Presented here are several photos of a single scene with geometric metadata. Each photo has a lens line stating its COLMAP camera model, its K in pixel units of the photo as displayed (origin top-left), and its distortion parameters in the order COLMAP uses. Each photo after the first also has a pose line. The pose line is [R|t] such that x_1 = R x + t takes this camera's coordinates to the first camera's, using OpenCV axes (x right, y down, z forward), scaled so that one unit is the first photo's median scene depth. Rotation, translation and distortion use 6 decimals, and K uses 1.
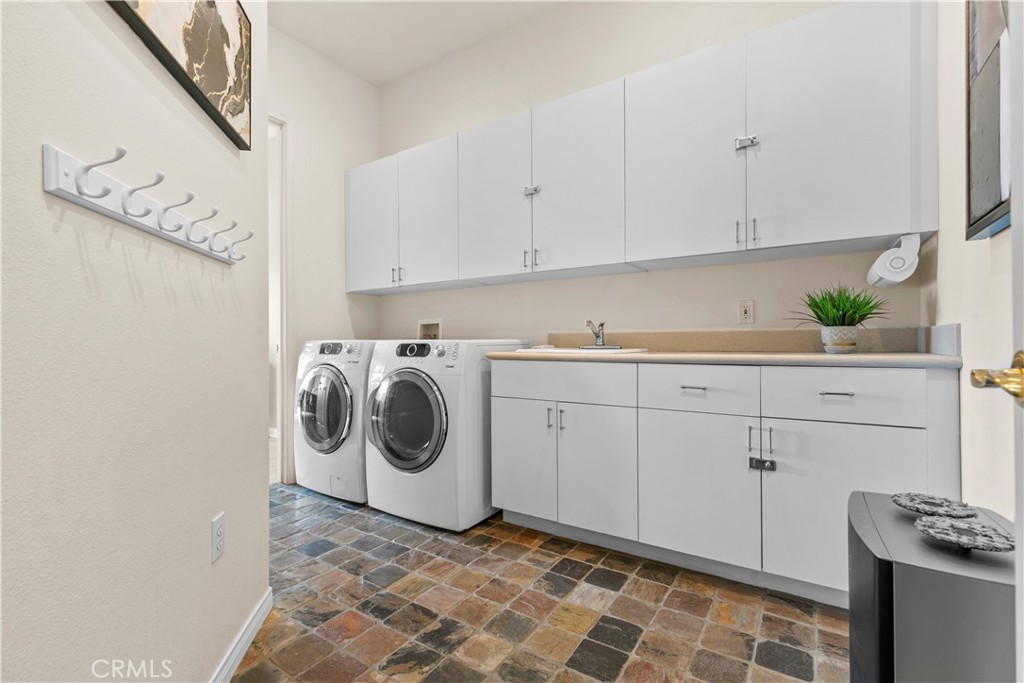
lens RADIAL K [[463.2, 0, 505.7], [0, 463.2, 344.1], [0, 0, 1]] dist [0.001547, 0.000571]
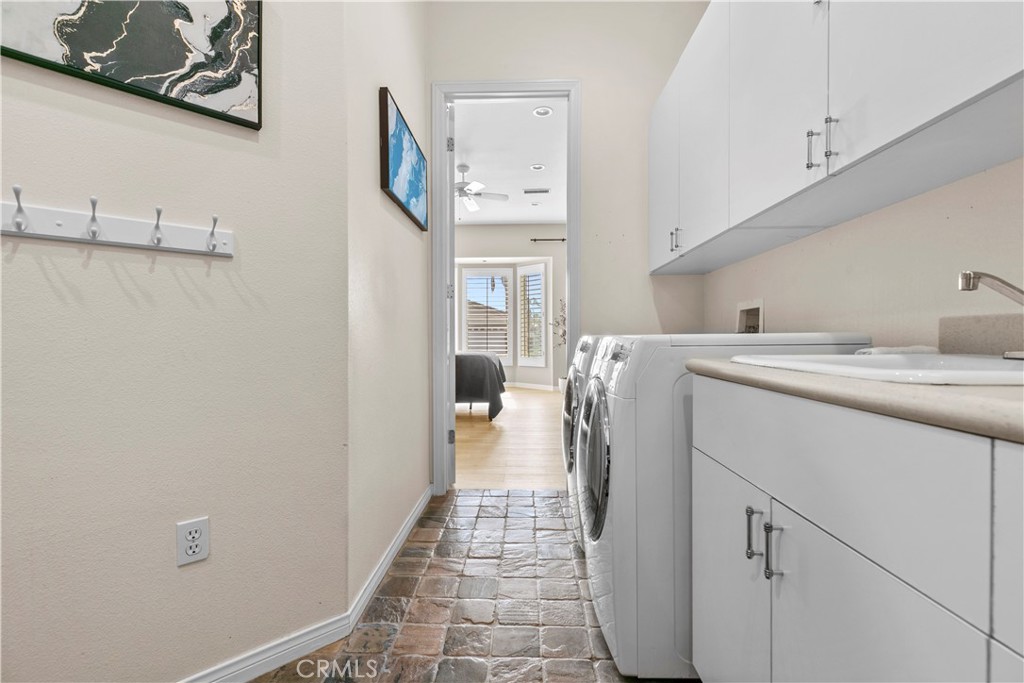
lens RADIAL K [[463.2, 0, 510.0], [0, 463.2, 341.6], [0, 0, 1]] dist [0.001547, 0.000571]
pose [[0.506189, 0.003385, -0.862416, 0.303515], [0.007830, 0.999933, 0.008521, -0.008902], [0.862387, -0.011066, 0.506129, 0.572233]]
